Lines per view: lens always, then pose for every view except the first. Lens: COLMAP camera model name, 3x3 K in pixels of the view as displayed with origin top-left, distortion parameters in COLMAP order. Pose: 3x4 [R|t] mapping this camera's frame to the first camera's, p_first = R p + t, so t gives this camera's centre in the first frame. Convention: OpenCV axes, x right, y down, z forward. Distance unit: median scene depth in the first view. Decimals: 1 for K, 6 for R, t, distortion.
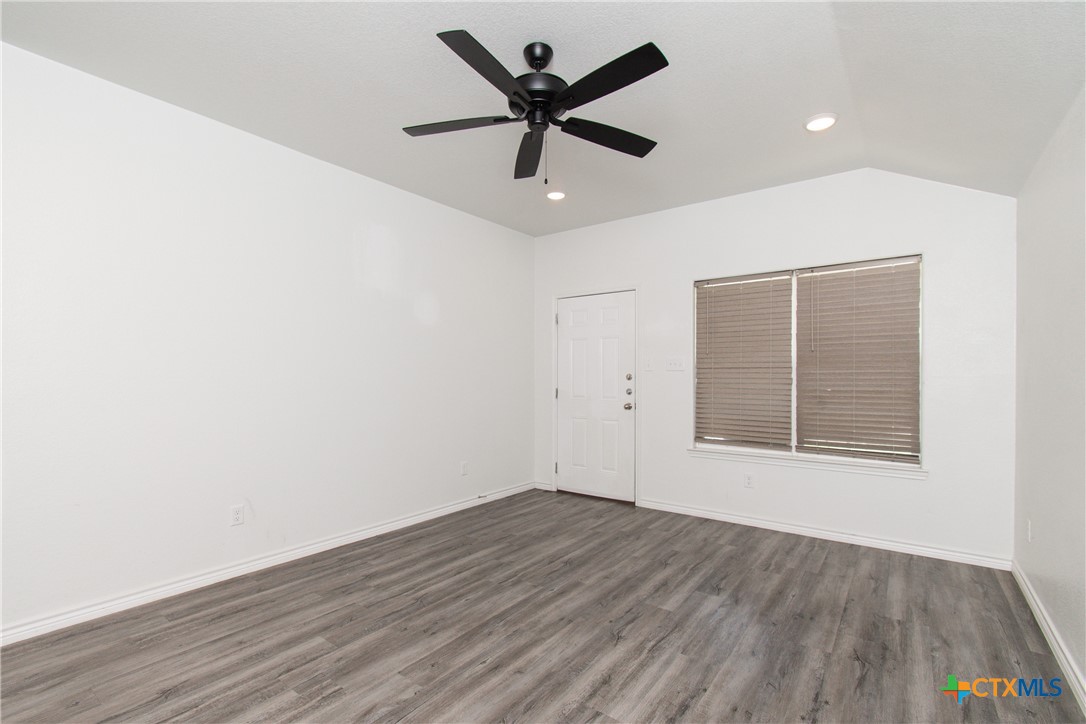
lens RADIAL K [[490.2, 0, 544.0], [0, 490.2, 366.8], [0, 0, 1]] dist [-0.000993, -0.002281]
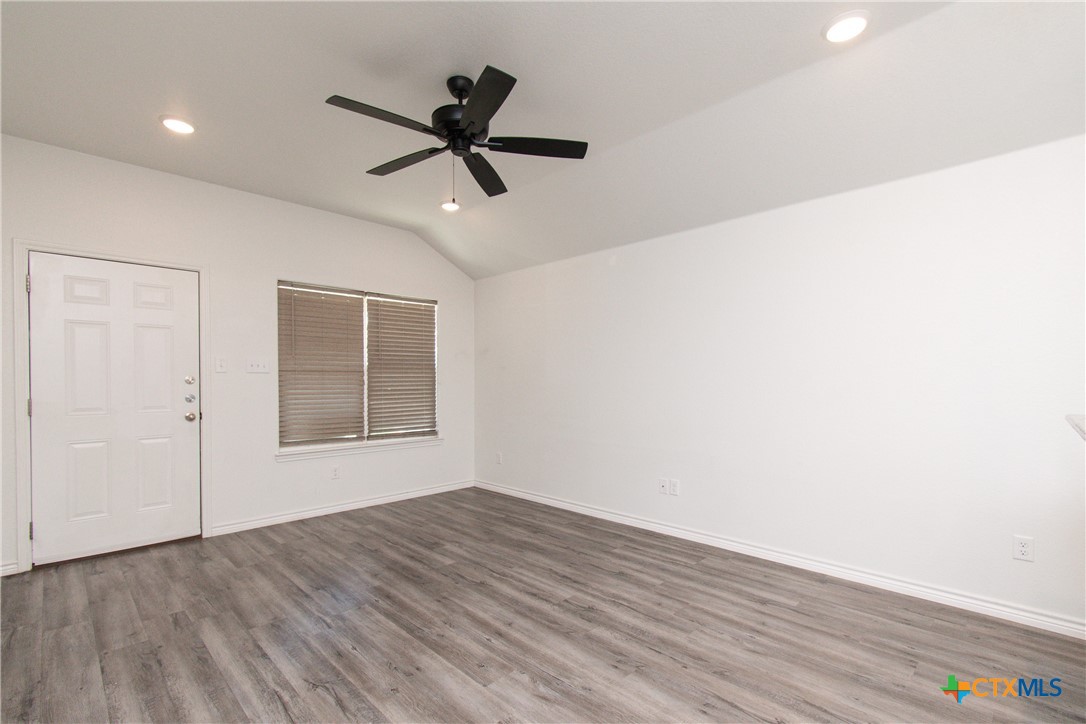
lens RADIAL K [[490.2, 0, 542.8], [0, 490.2, 371.3], [0, 0, 1]] dist [-0.000993, -0.002281]
pose [[0.136572, 0.015070, 0.990515, -0.795883], [-0.019585, 0.999730, -0.012510, 0.008336], [-0.990437, -0.017691, 0.136830, 0.488520]]
